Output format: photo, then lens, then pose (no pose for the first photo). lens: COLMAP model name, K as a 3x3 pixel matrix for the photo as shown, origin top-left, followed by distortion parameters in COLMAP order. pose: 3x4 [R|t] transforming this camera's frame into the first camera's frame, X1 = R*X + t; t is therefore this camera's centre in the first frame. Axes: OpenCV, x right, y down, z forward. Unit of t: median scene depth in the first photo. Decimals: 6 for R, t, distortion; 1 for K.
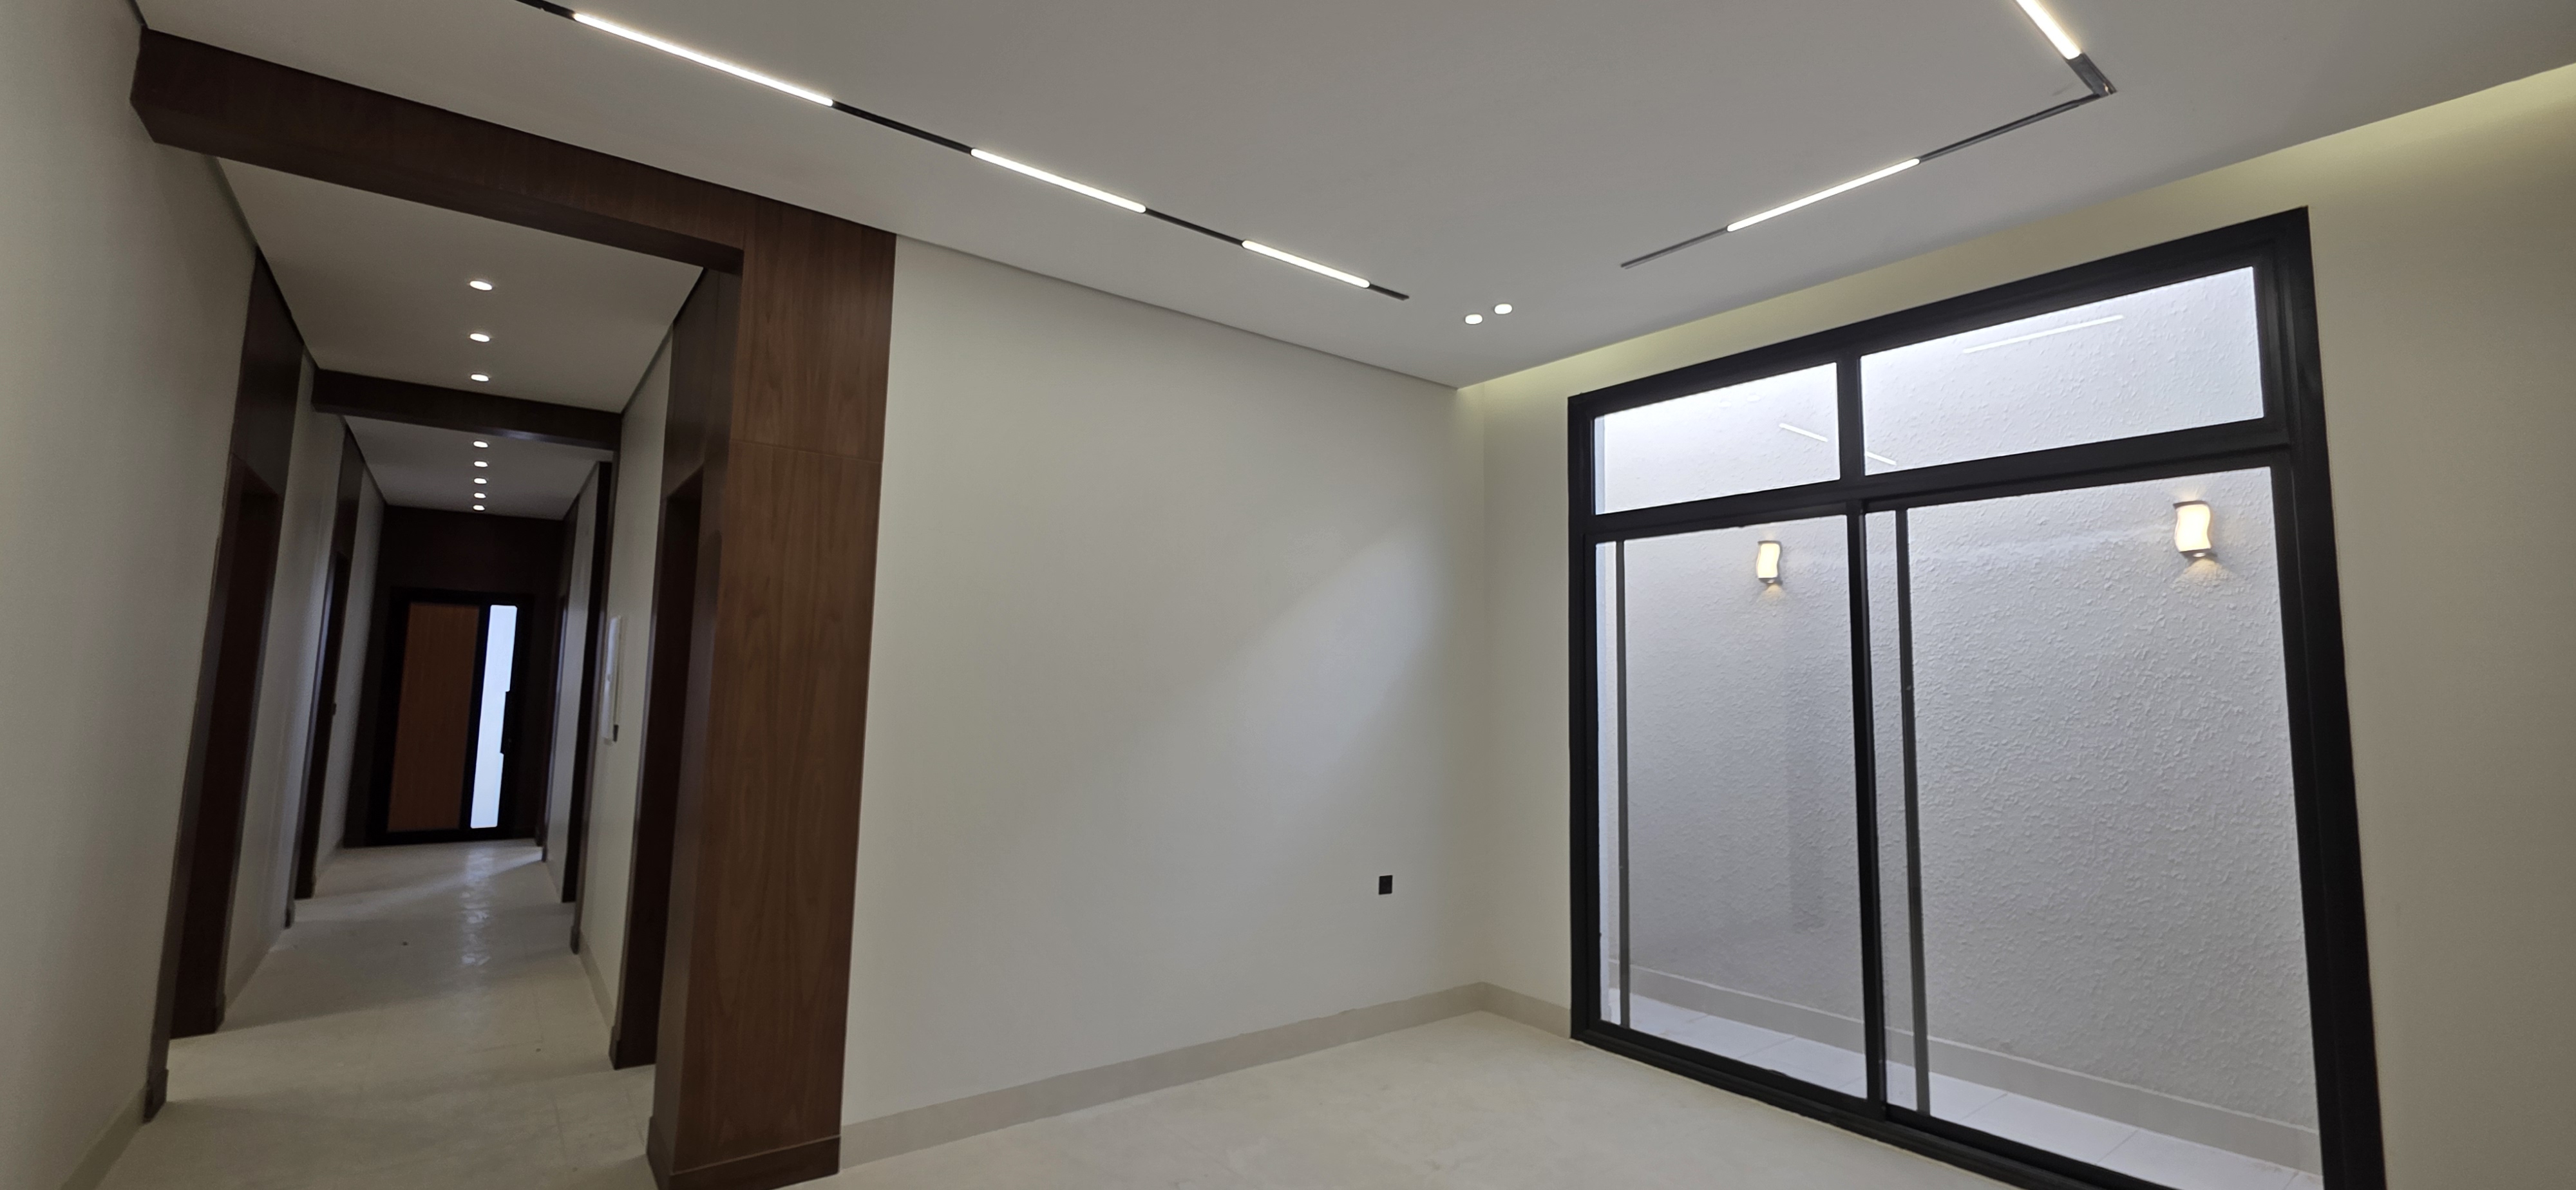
lens RADIAL K [[1038.5, 0, 1287.6], [0, 1038.5, 586.0], [0, 0, 1]] dist [0.000503, 0.000053]
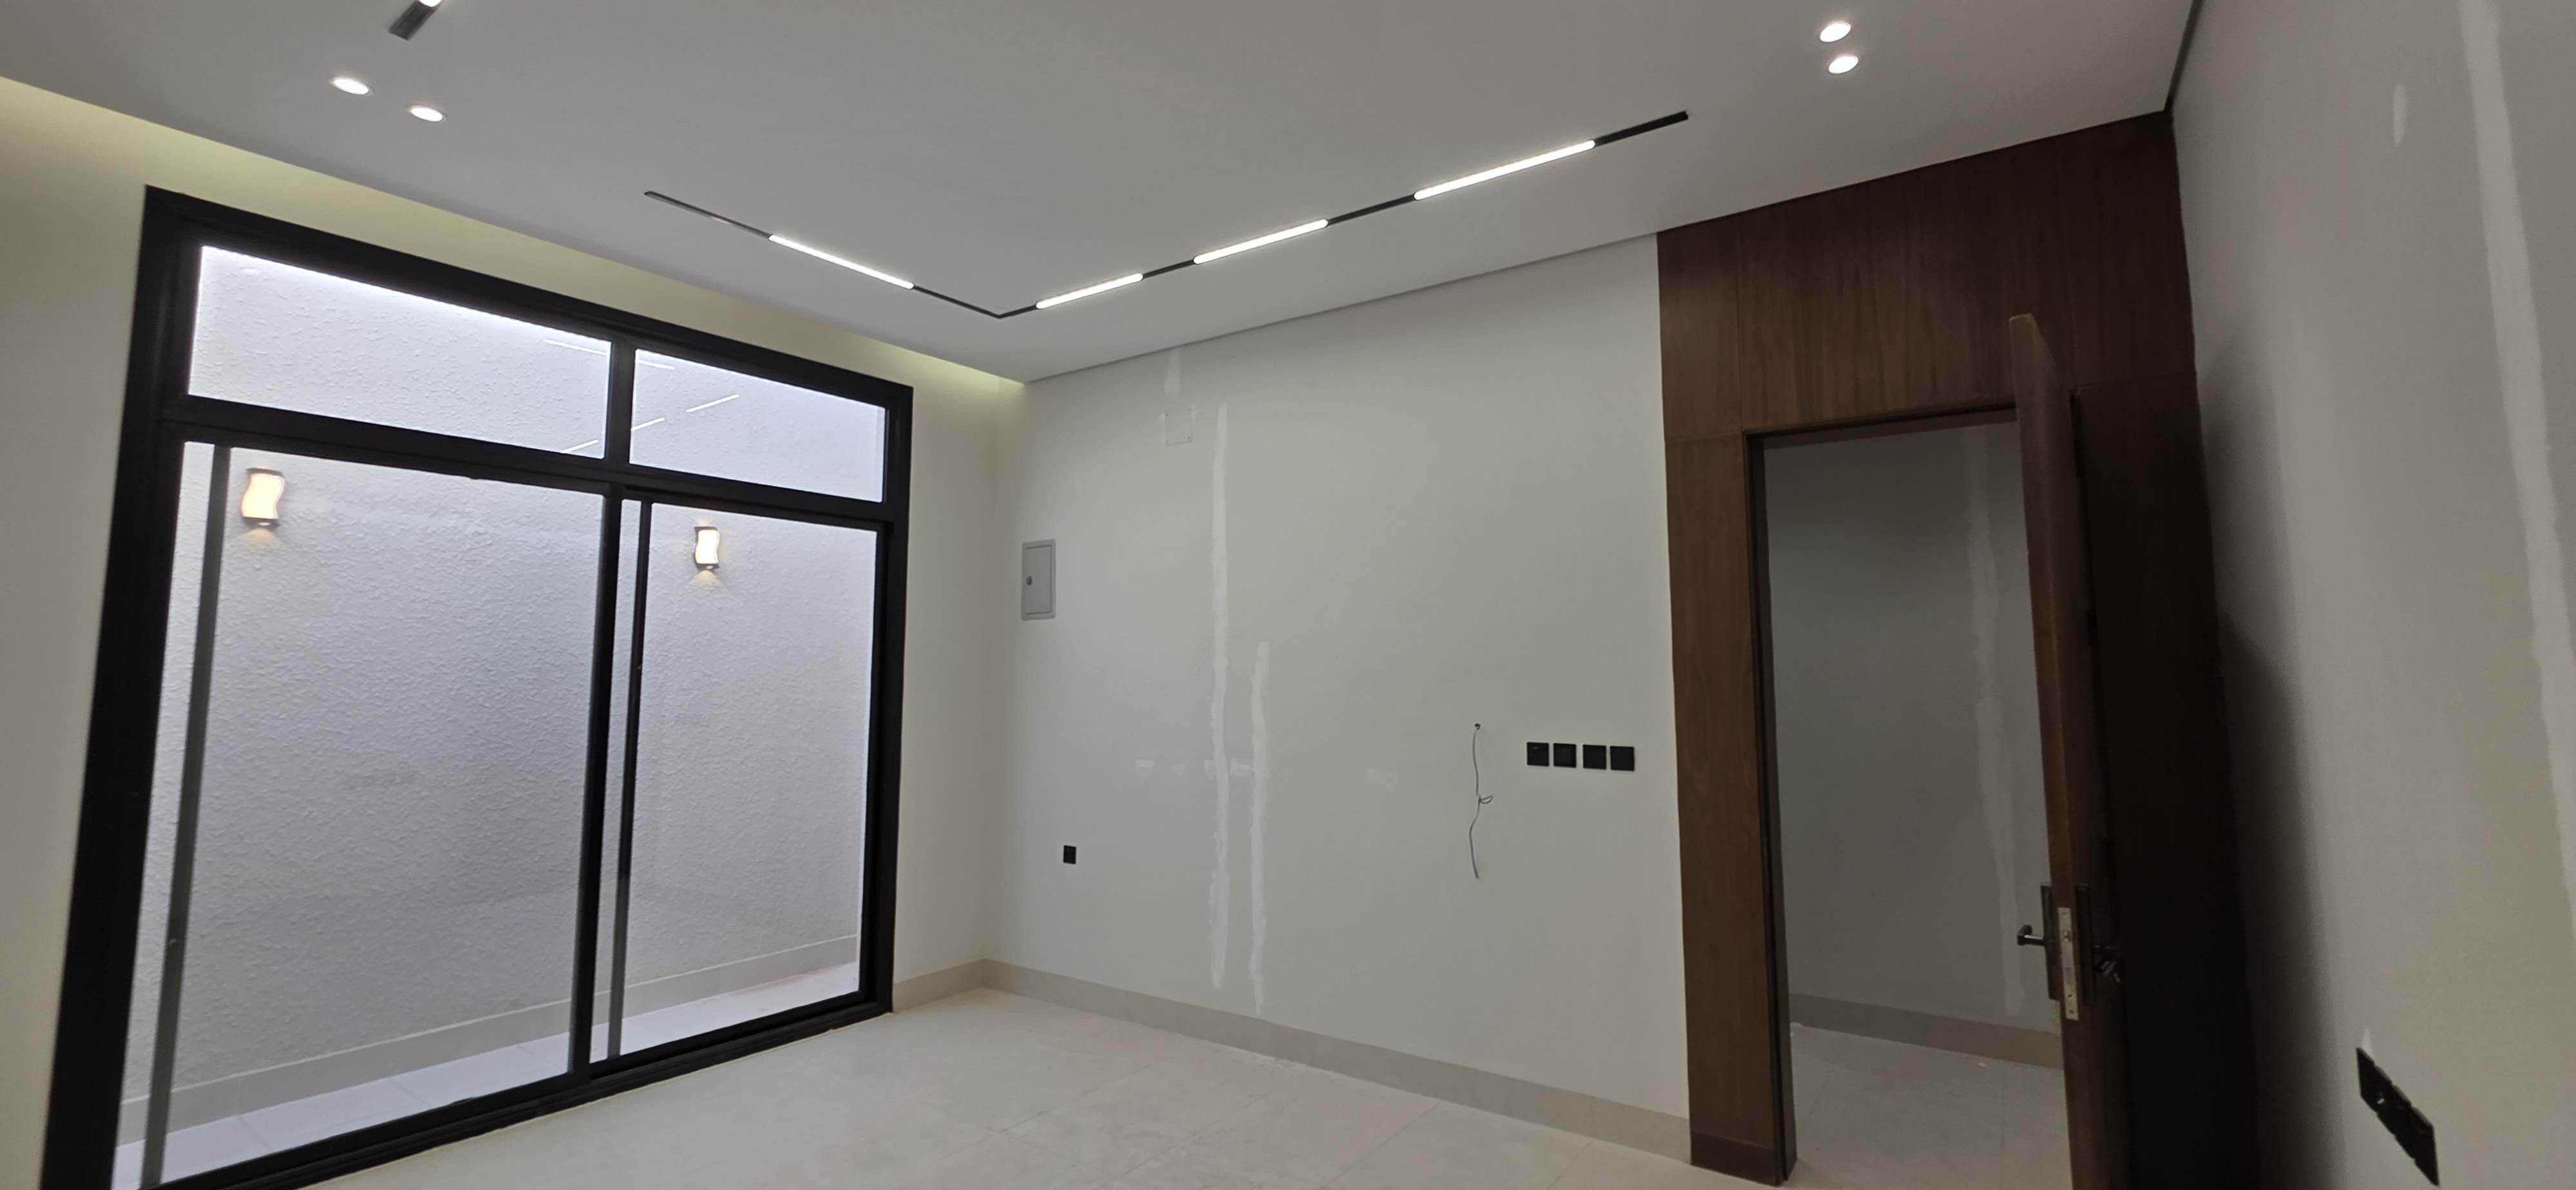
lens RADIAL K [[1038.5, 0, 1287.6], [0, 1038.5, 586.0], [0, 0, 1]] dist [0.000503, 0.000053]
pose [[-0.303553, 0.066666, 0.950479, -0.616023], [-0.101516, 0.989608, -0.101832, 0.053844], [-0.947391, -0.127400, -0.293631, 0.656673]]
